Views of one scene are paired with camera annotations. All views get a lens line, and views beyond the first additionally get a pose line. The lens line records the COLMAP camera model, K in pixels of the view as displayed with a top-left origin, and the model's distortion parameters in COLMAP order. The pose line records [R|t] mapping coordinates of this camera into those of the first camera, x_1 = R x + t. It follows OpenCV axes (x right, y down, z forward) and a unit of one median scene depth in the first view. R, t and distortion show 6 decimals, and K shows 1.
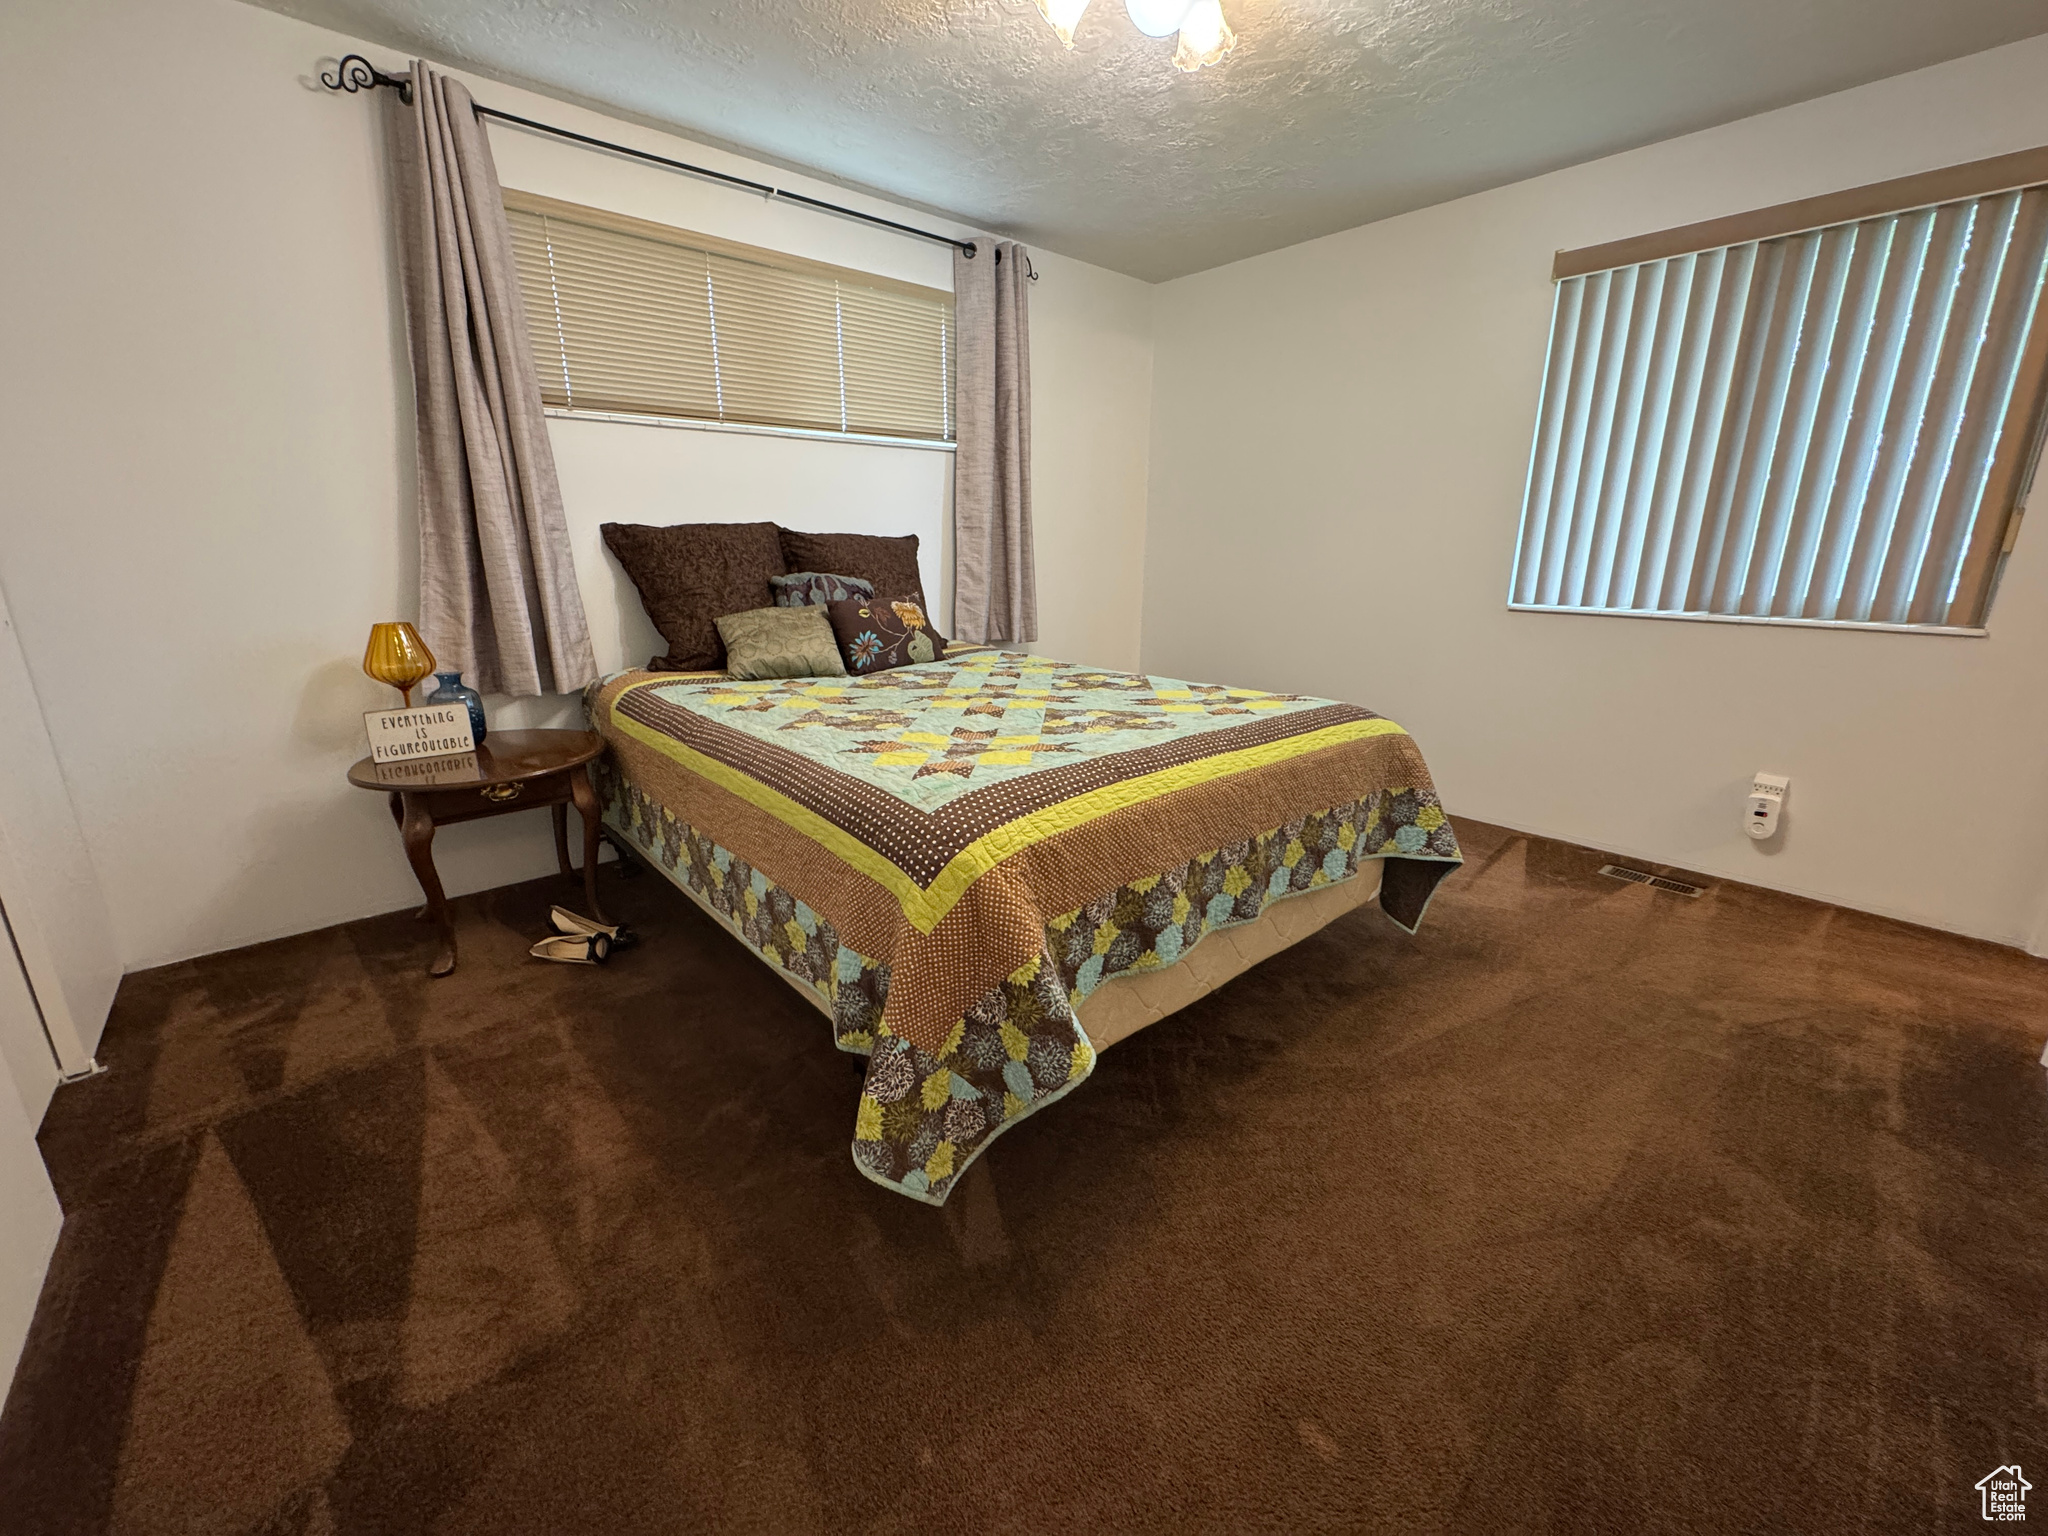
lens RADIAL K [[818.4, 0, 1022.8], [0, 818.4, 767.3], [0, 0, 1]] dist [-0.002375, 0.000547]
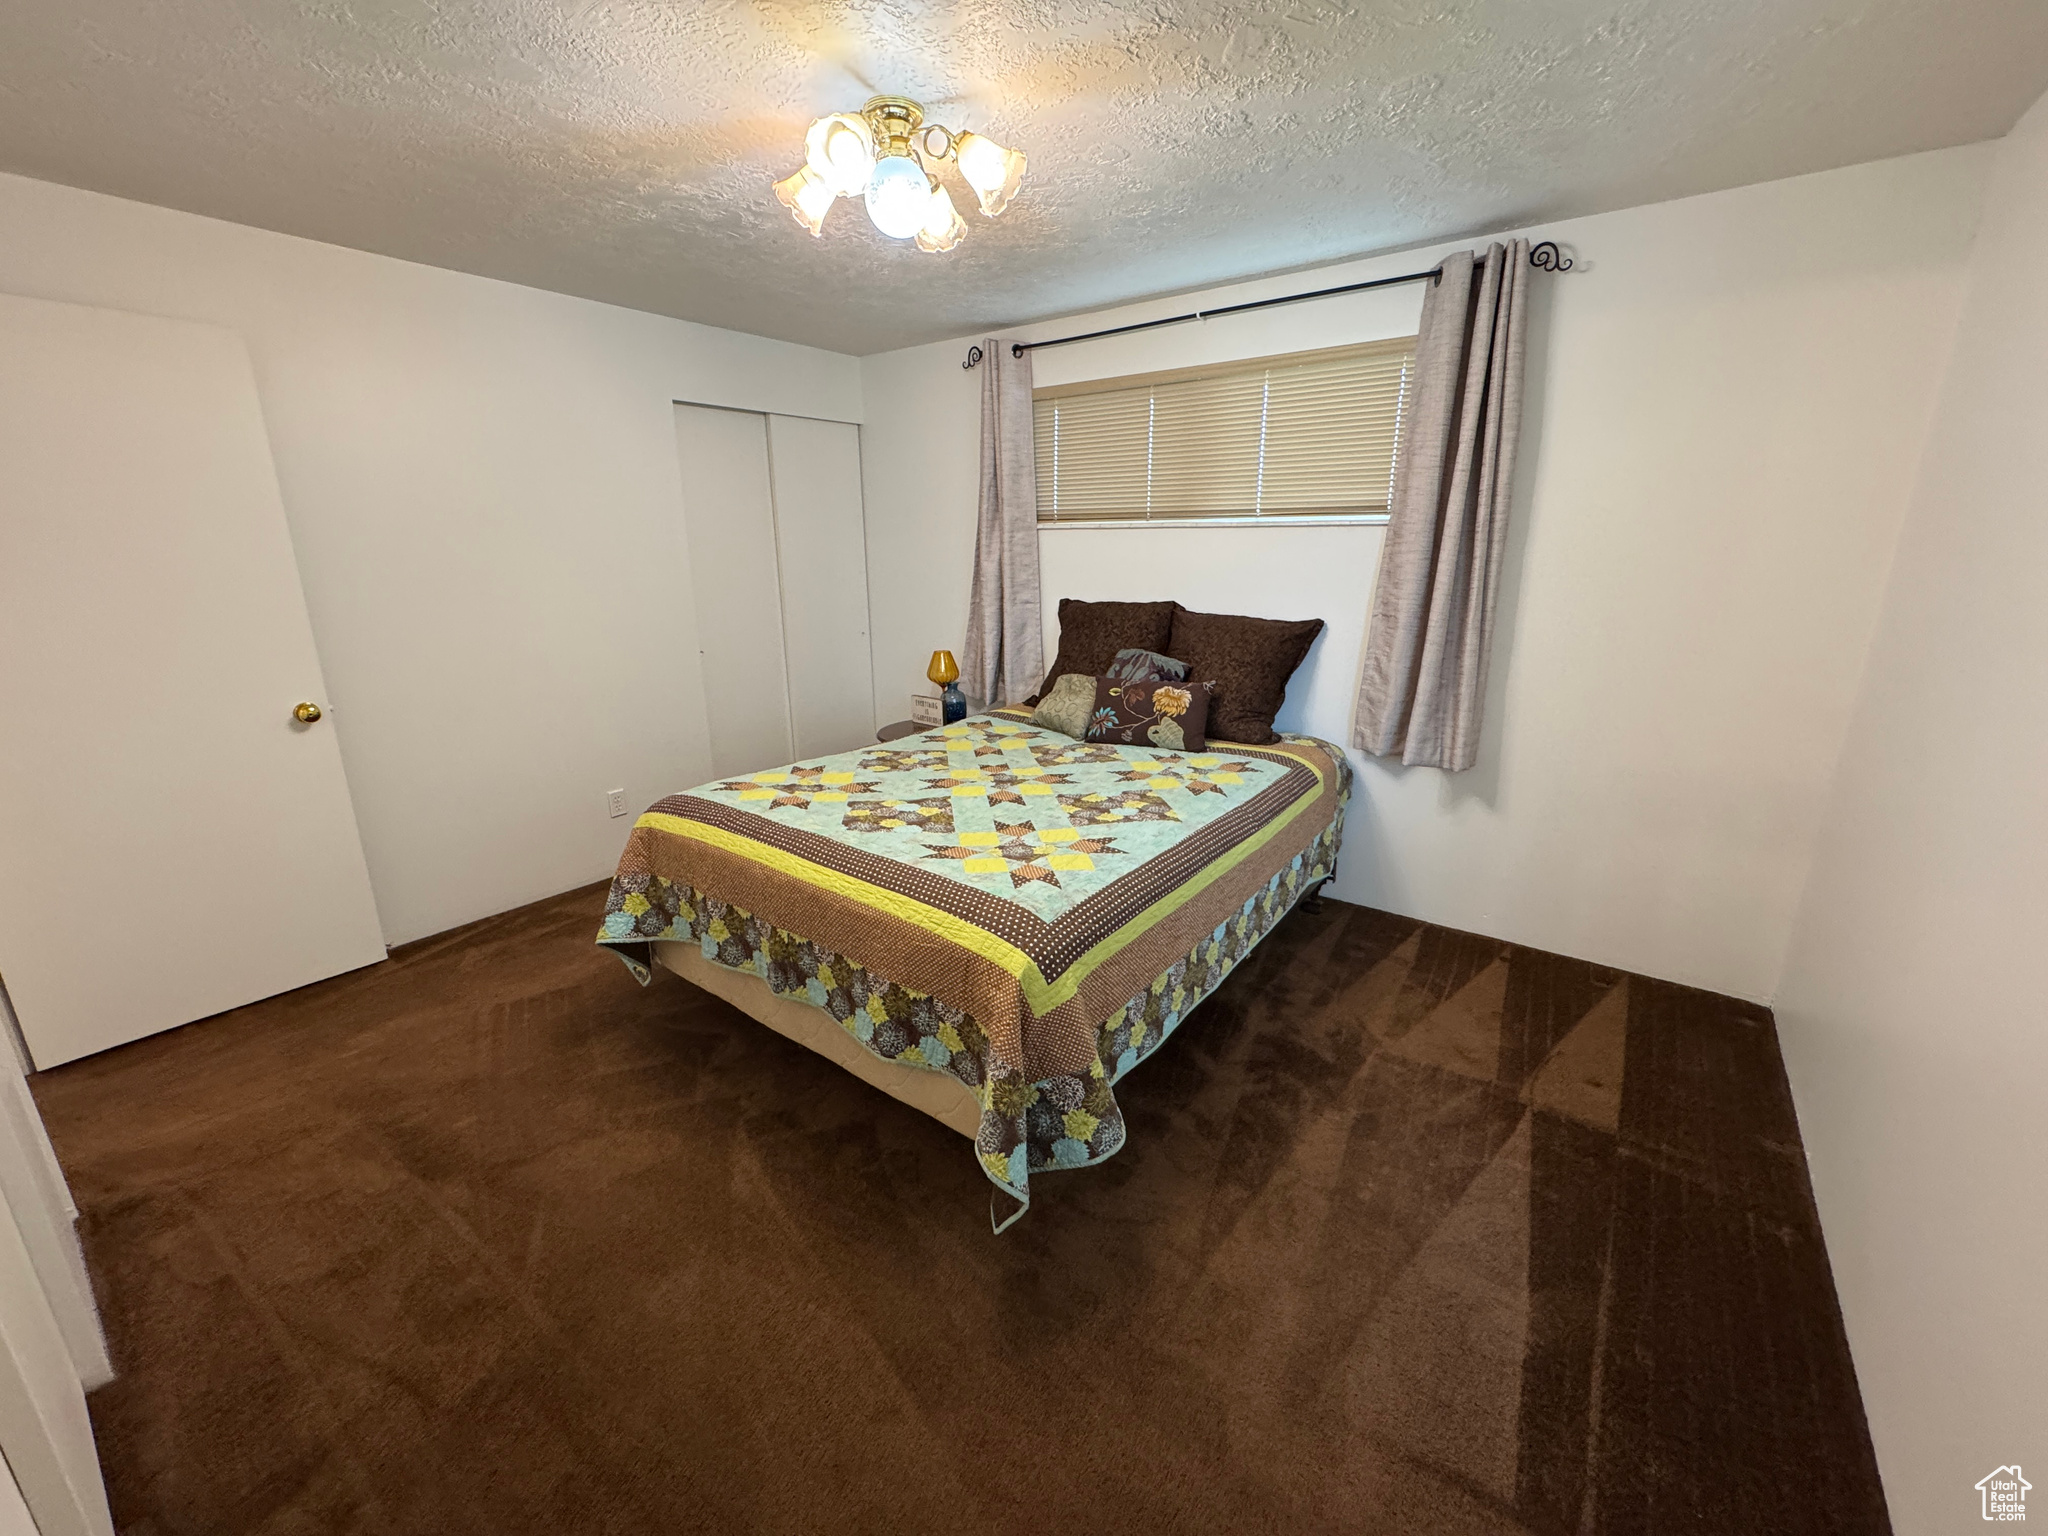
lens RADIAL K [[818.4, 0, 1029.0], [0, 818.4, 764.2], [0, 0, 1]] dist [-0.002375, 0.000547]
pose [[0.220921, 0.252464, -0.942049, 0.844947], [-0.257664, 0.946705, 0.193287, -0.274204], [0.940640, 0.200031, 0.274198, 0.586967]]
